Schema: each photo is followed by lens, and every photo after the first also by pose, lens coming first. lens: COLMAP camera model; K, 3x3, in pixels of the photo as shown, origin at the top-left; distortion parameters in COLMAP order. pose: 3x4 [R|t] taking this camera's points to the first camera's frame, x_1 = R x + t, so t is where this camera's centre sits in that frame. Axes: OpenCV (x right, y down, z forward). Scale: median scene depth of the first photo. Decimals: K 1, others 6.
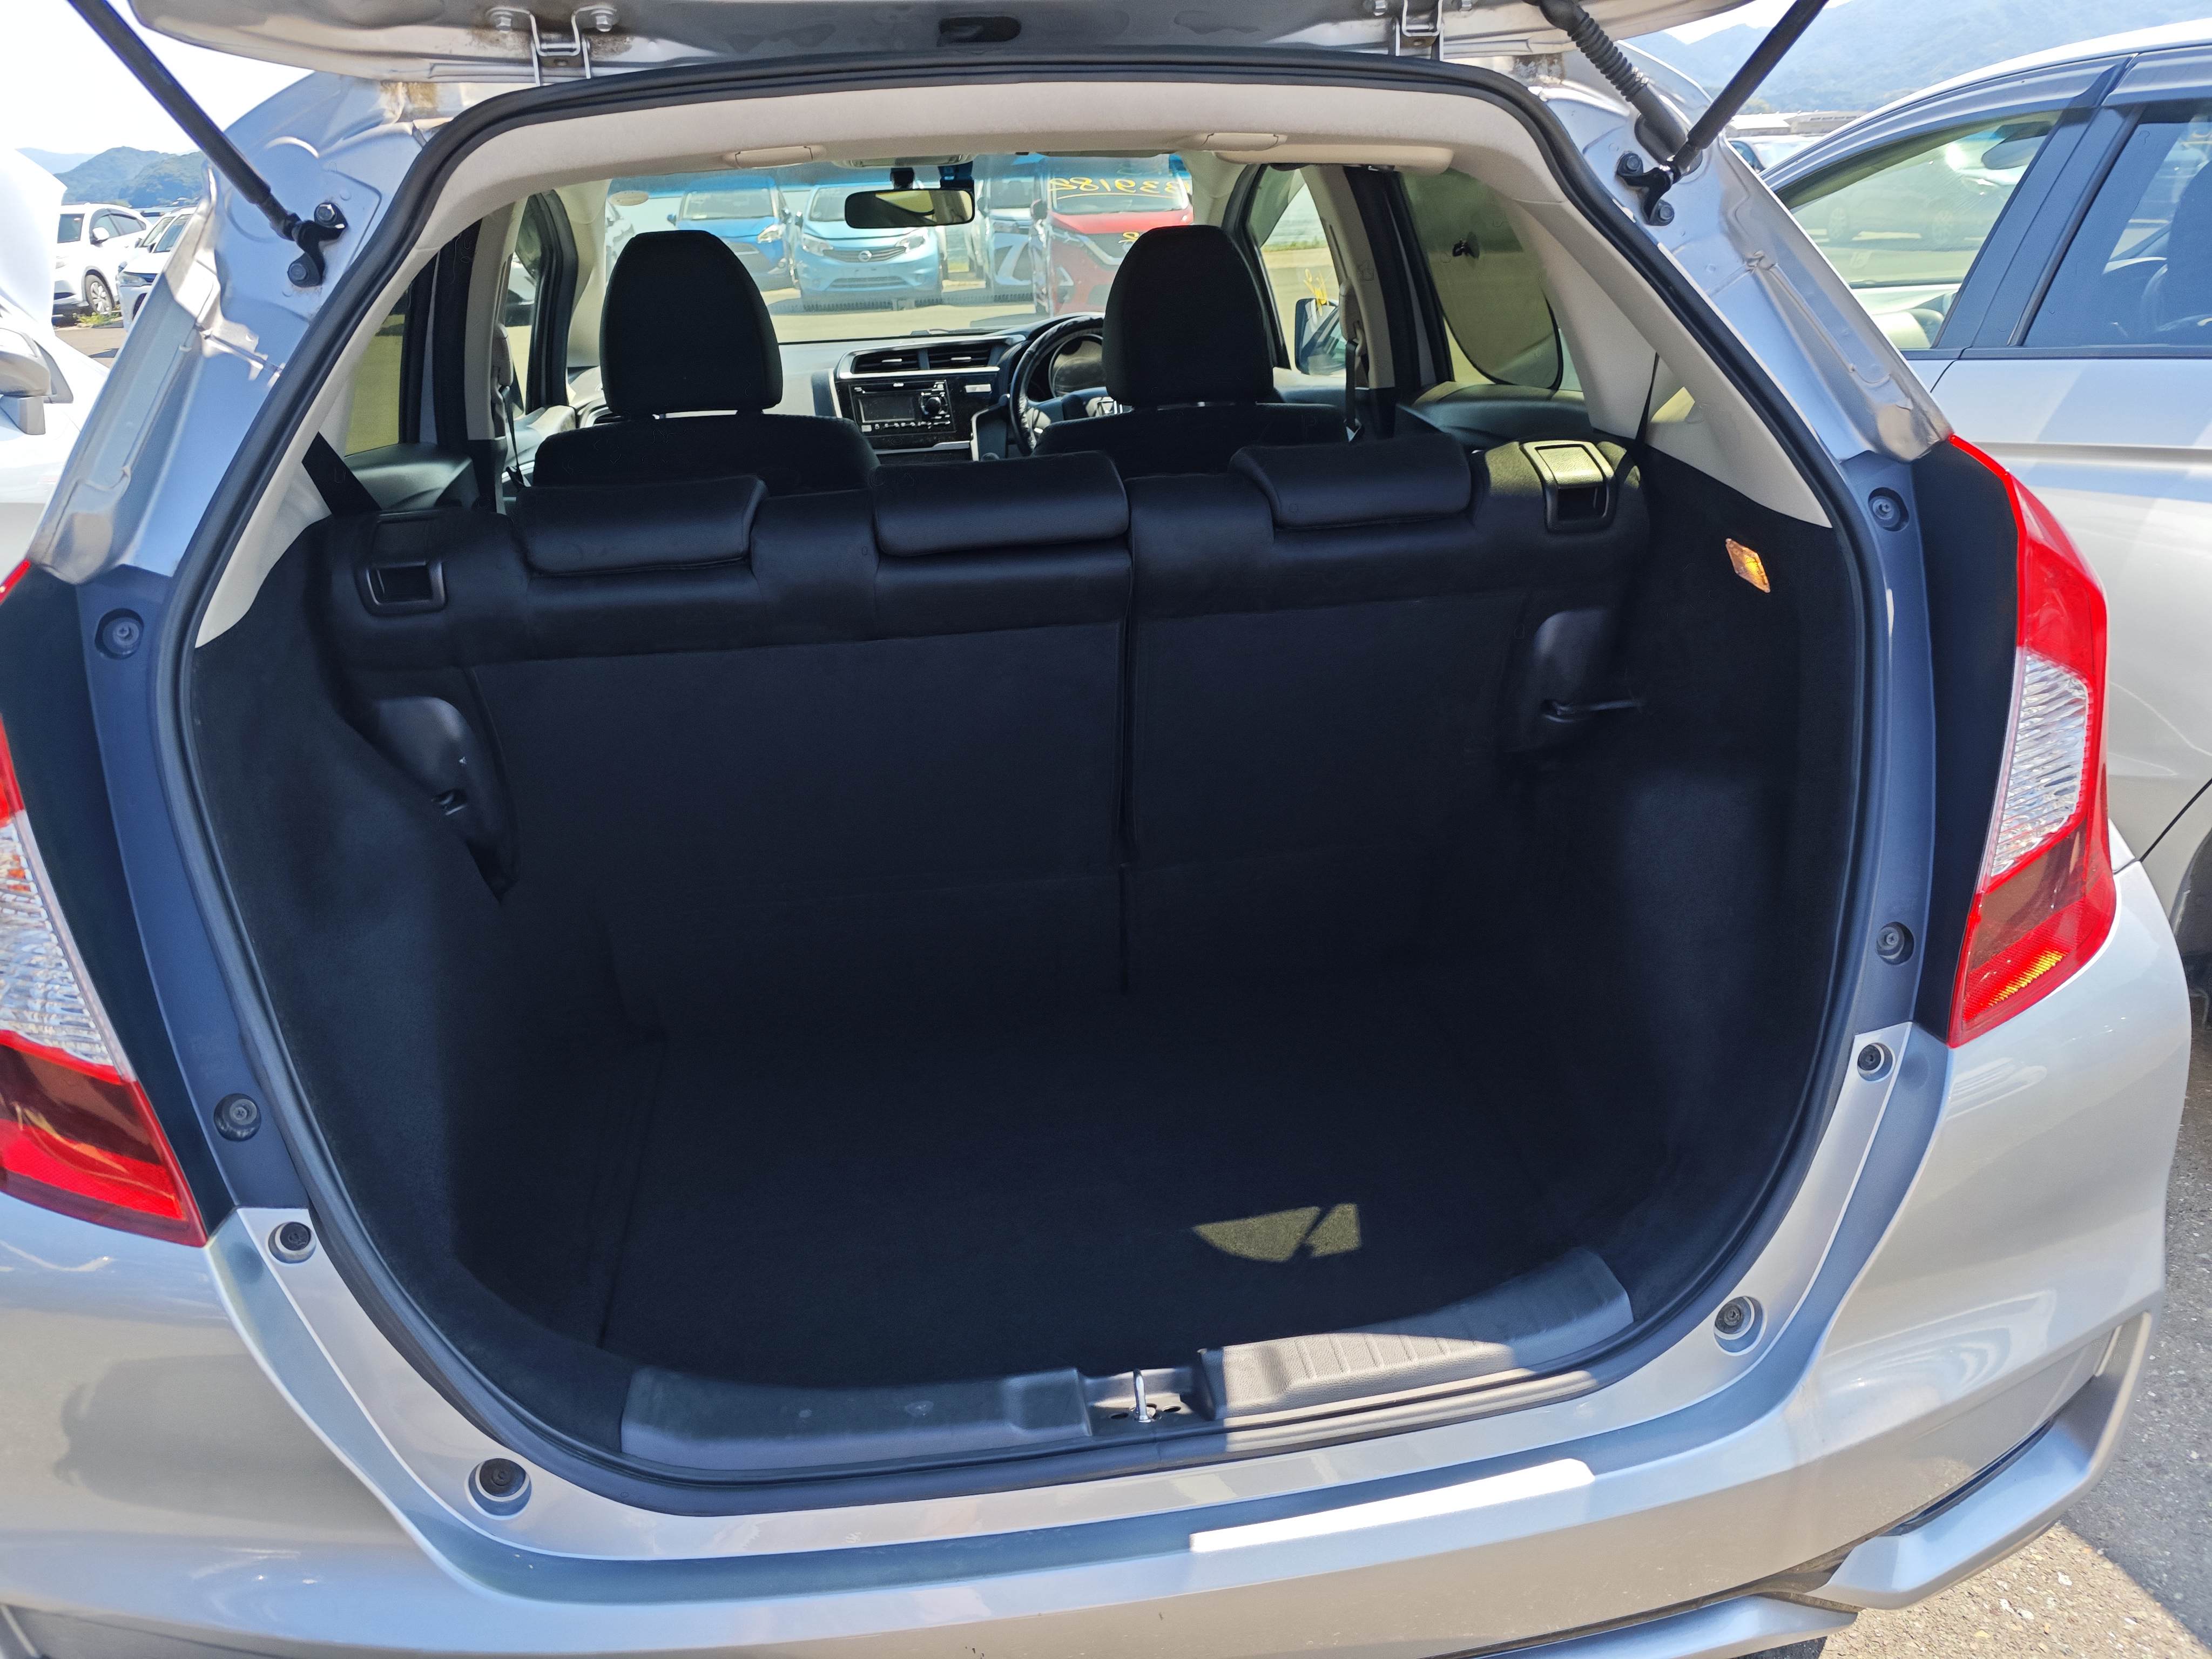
lens RADIAL K [[1621.3, 0, 1113.6], [0, 1621.3, 774.1], [0, 0, 1]] dist [0.010579, -0.019633]
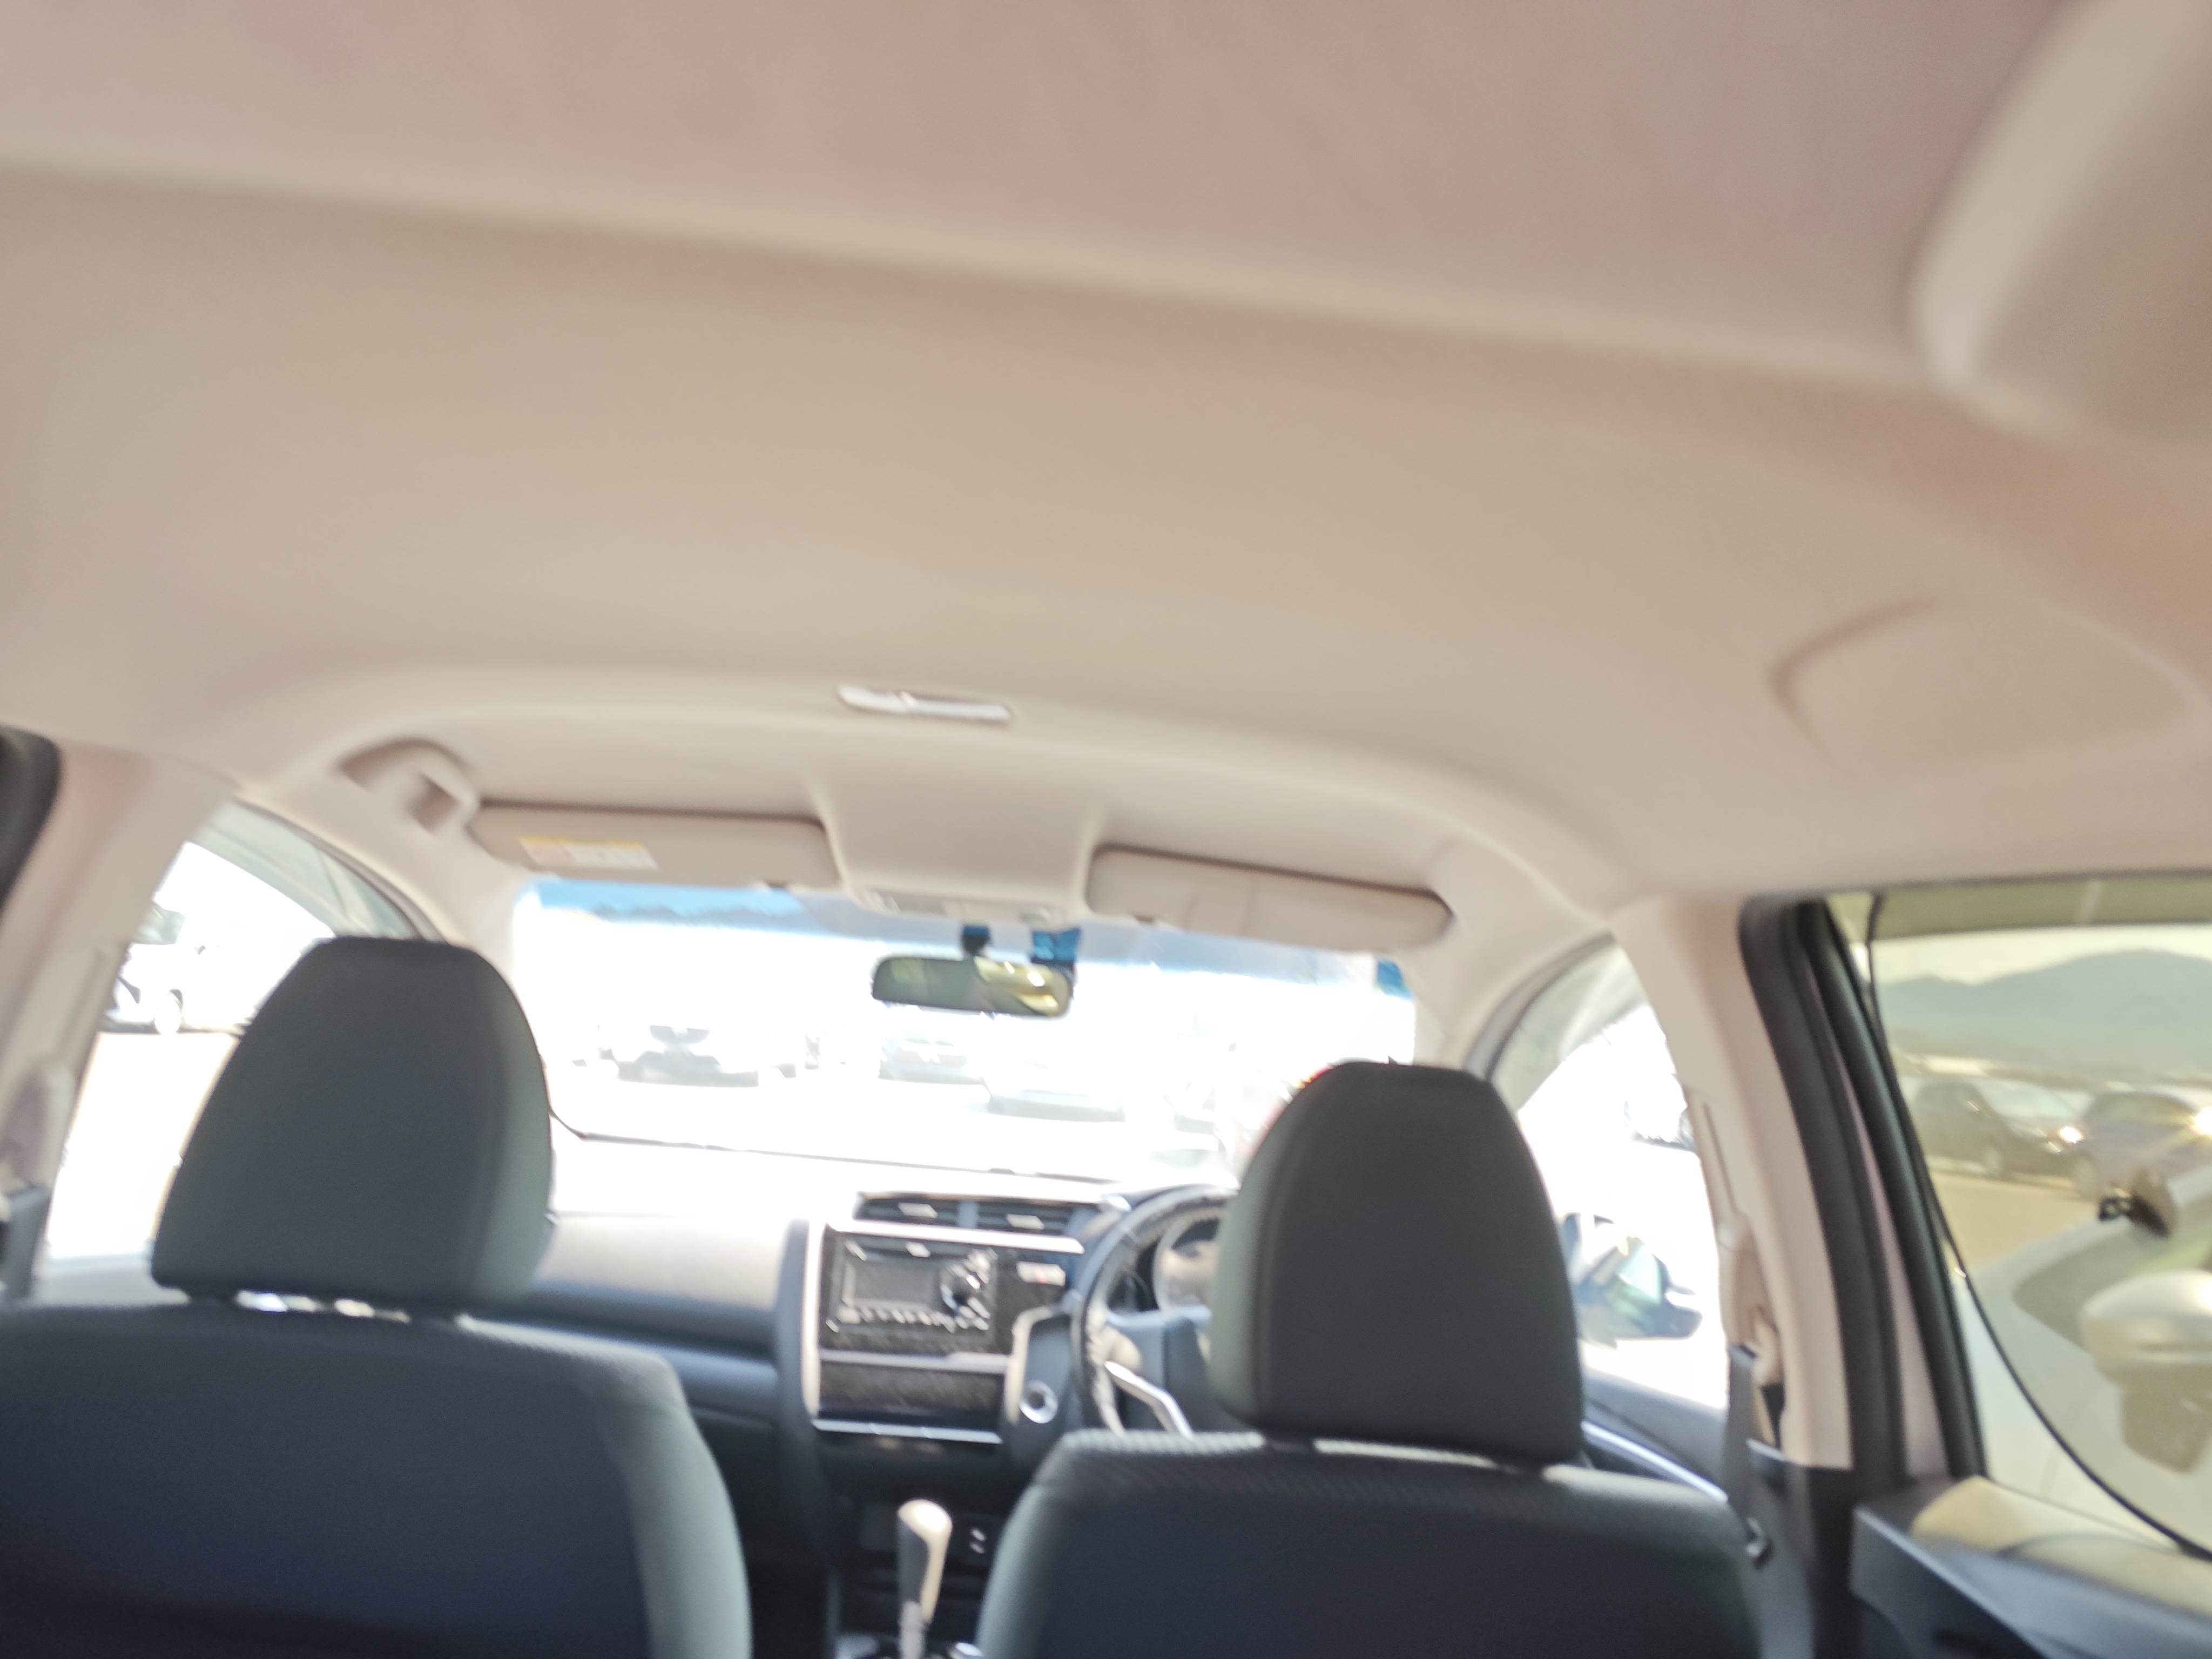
lens RADIAL K [[1587.3, 0, 1111.1], [0, 1587.3, 837.5], [0, 0, 1]] dist [0.007708, -0.025883]
pose [[0.983397, 0.110843, -0.143683, 0.026452], [-0.163249, 0.886139, -0.433713, -0.279378], [0.079249, 0.449969, 0.889521, 0.851863]]
